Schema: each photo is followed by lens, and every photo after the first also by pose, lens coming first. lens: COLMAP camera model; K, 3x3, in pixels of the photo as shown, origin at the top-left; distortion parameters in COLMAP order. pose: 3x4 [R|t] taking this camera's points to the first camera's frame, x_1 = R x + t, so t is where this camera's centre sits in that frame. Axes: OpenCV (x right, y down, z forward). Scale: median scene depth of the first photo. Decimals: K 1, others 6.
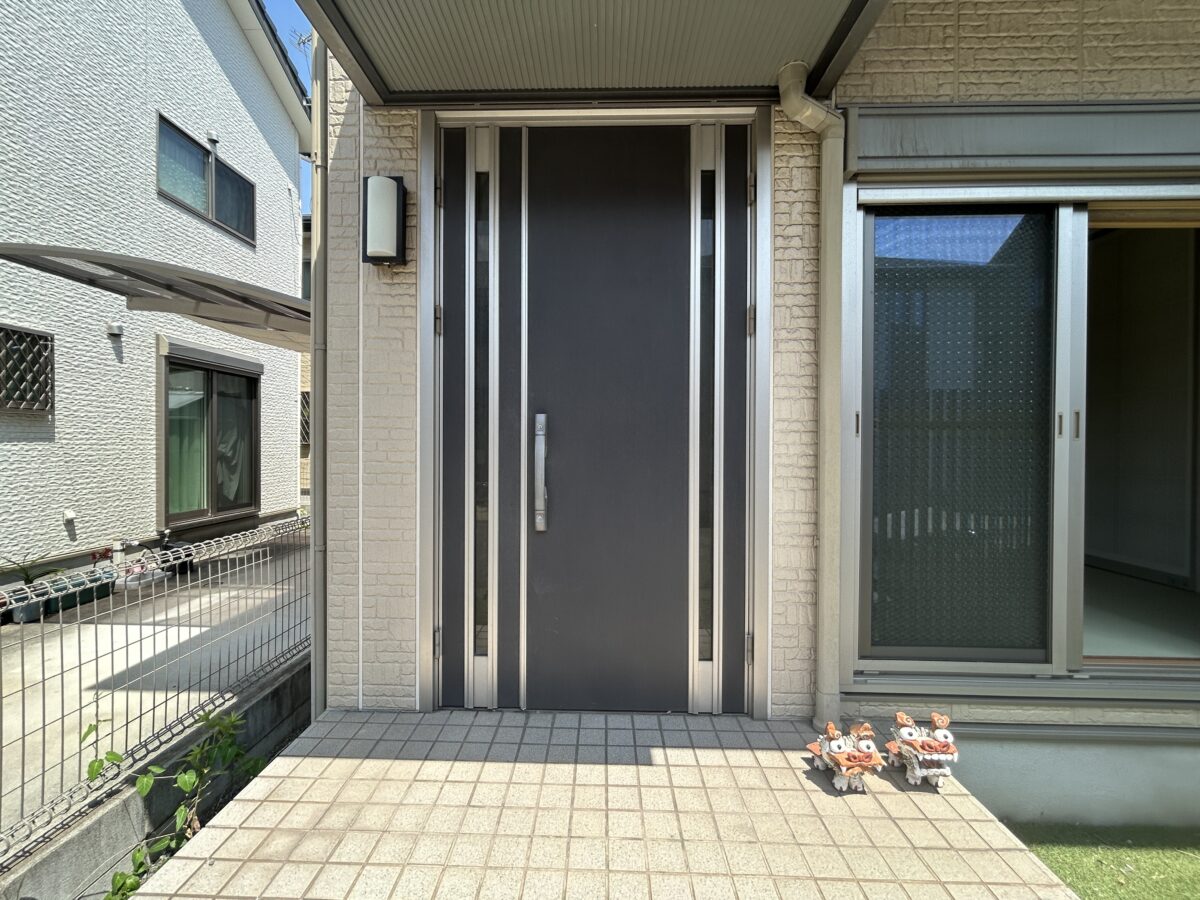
lens RADIAL K [[489.0, 0, 589.6], [0, 489.0, 448.3], [0, 0, 1]] dist [0.000150, 0.000624]
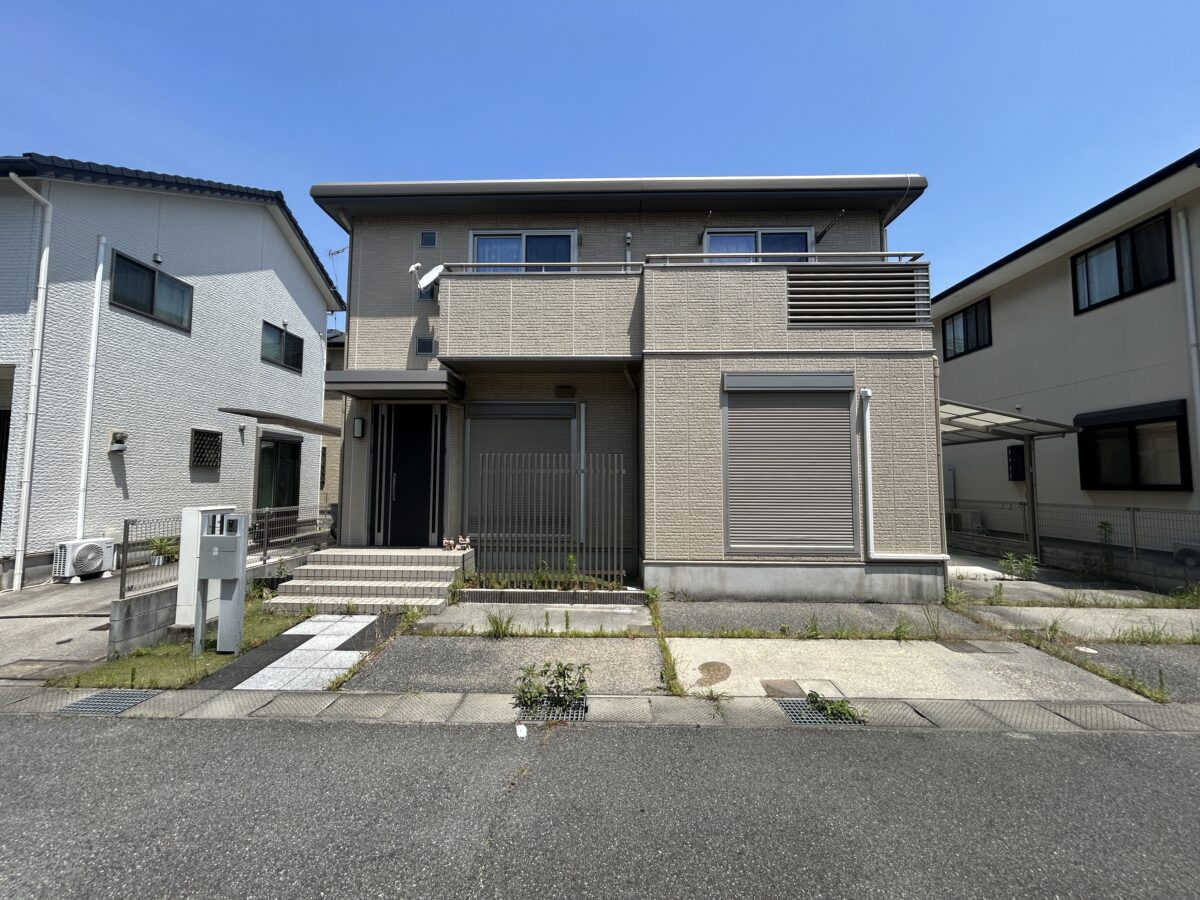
lens RADIAL K [[489.0, 0, 589.6], [0, 489.0, 448.3], [0, 0, 1]] dist [0.000150, 0.000624]
pose [[0.999993, -0.000798, -0.003589, 0.530675], [0.000525, 0.997157, -0.075354, 0.011050], [0.003639, 0.075352, 0.997150, -1.065956]]
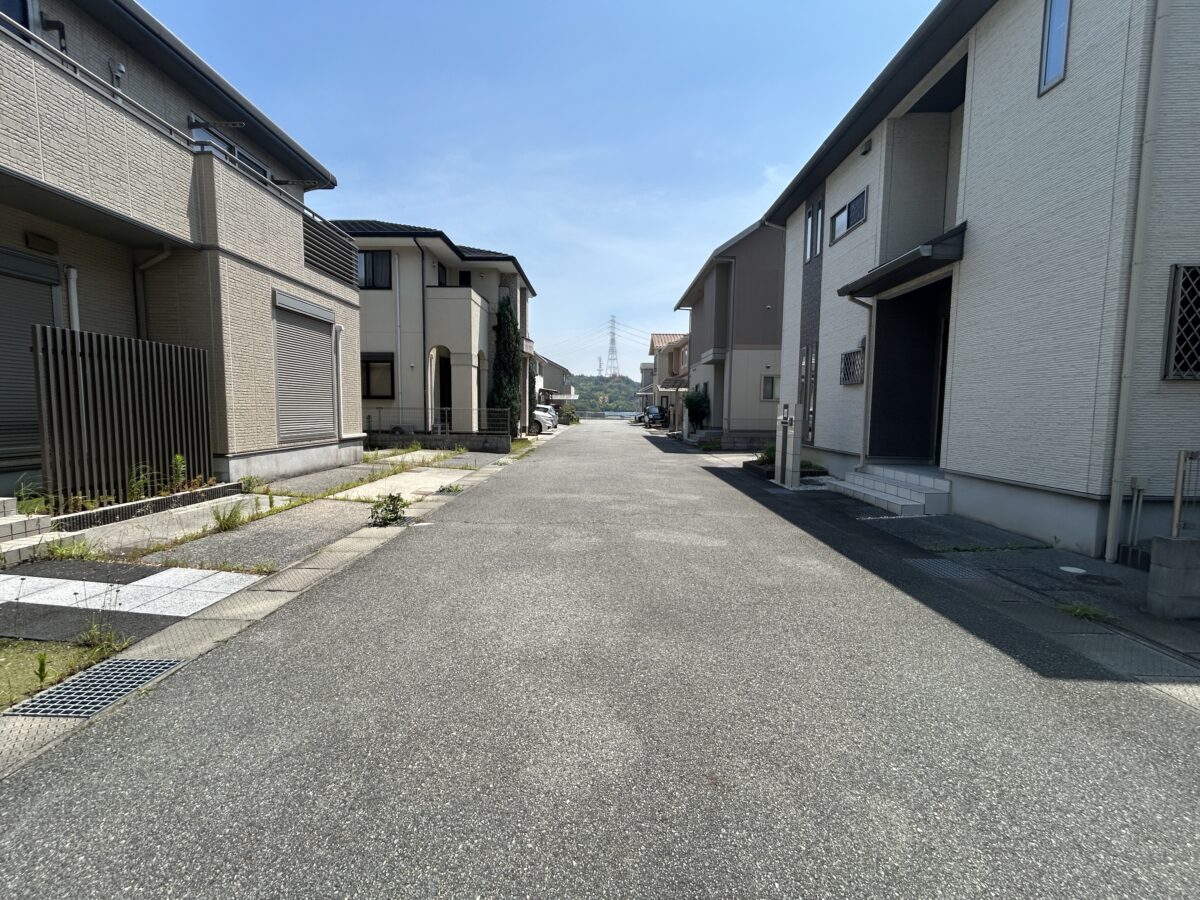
lens RADIAL K [[489.0, 0, 589.6], [0, 489.0, 448.3], [0, 0, 1]] dist [0.000150, 0.000624]
pose [[-0.006814, -0.083688, 0.996469, -0.573409], [-0.003436, 0.996488, 0.083666, 0.068363], [-0.999971, -0.002854, -0.007078, -0.778240]]
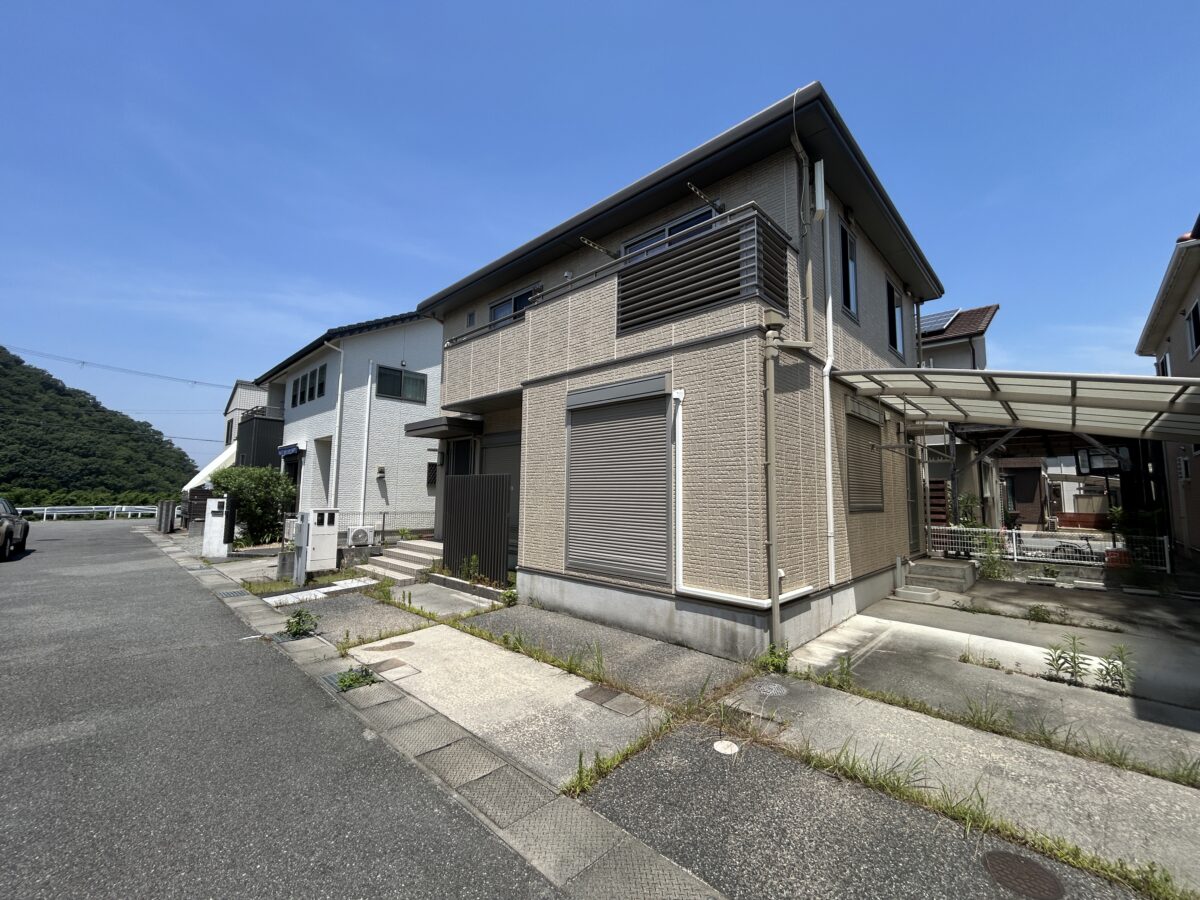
lens RADIAL K [[489.0, 0, 589.6], [0, 489.0, 448.3], [0, 0, 1]] dist [0.000150, 0.000624]
pose [[0.732410, -0.059315, -0.678275, 1.723932], [-0.017063, 0.994286, -0.105375, 0.007558], [0.680650, 0.088751, 0.727213, -0.740756]]
